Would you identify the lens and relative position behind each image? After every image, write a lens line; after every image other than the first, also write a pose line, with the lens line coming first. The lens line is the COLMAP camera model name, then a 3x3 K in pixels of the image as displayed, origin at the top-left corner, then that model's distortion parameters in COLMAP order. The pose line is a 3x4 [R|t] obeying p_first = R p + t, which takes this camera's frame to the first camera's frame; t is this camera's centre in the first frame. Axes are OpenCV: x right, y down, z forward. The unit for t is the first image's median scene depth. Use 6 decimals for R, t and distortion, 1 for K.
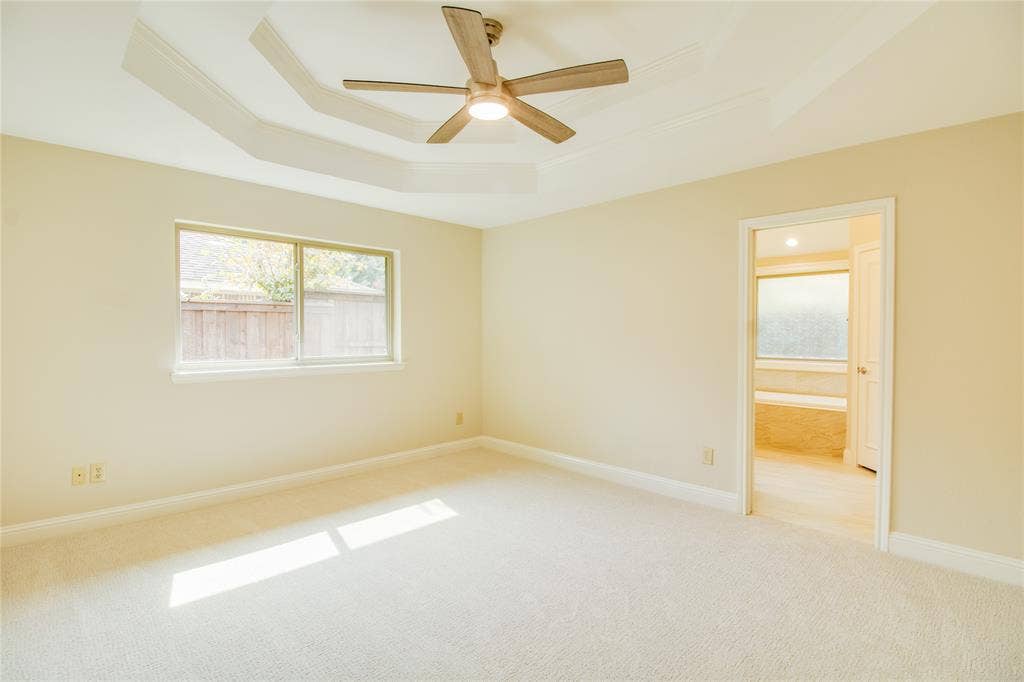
lens RADIAL K [[500.4, 0, 508.9], [0, 500.4, 339.7], [0, 0, 1]] dist [-0.012329, -0.004072]
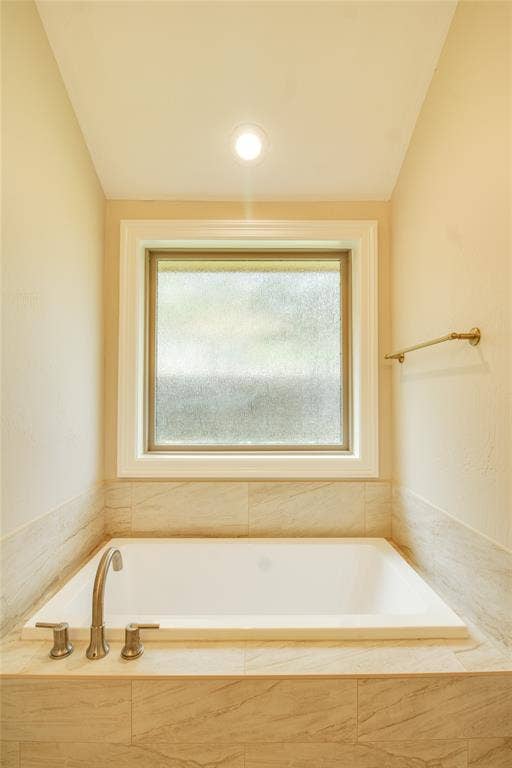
lens RADIAL K [[375.3, 0, 257.7], [0, 375.3, 390.8], [0, 0, 1]] dist [-0.012329, -0.004072]
pose [[0.687012, 0.020810, 0.726348, 0.356886], [0.005145, 0.999425, -0.033501, 0.002148], [-0.726628, 0.026753, 0.686510, 0.775690]]
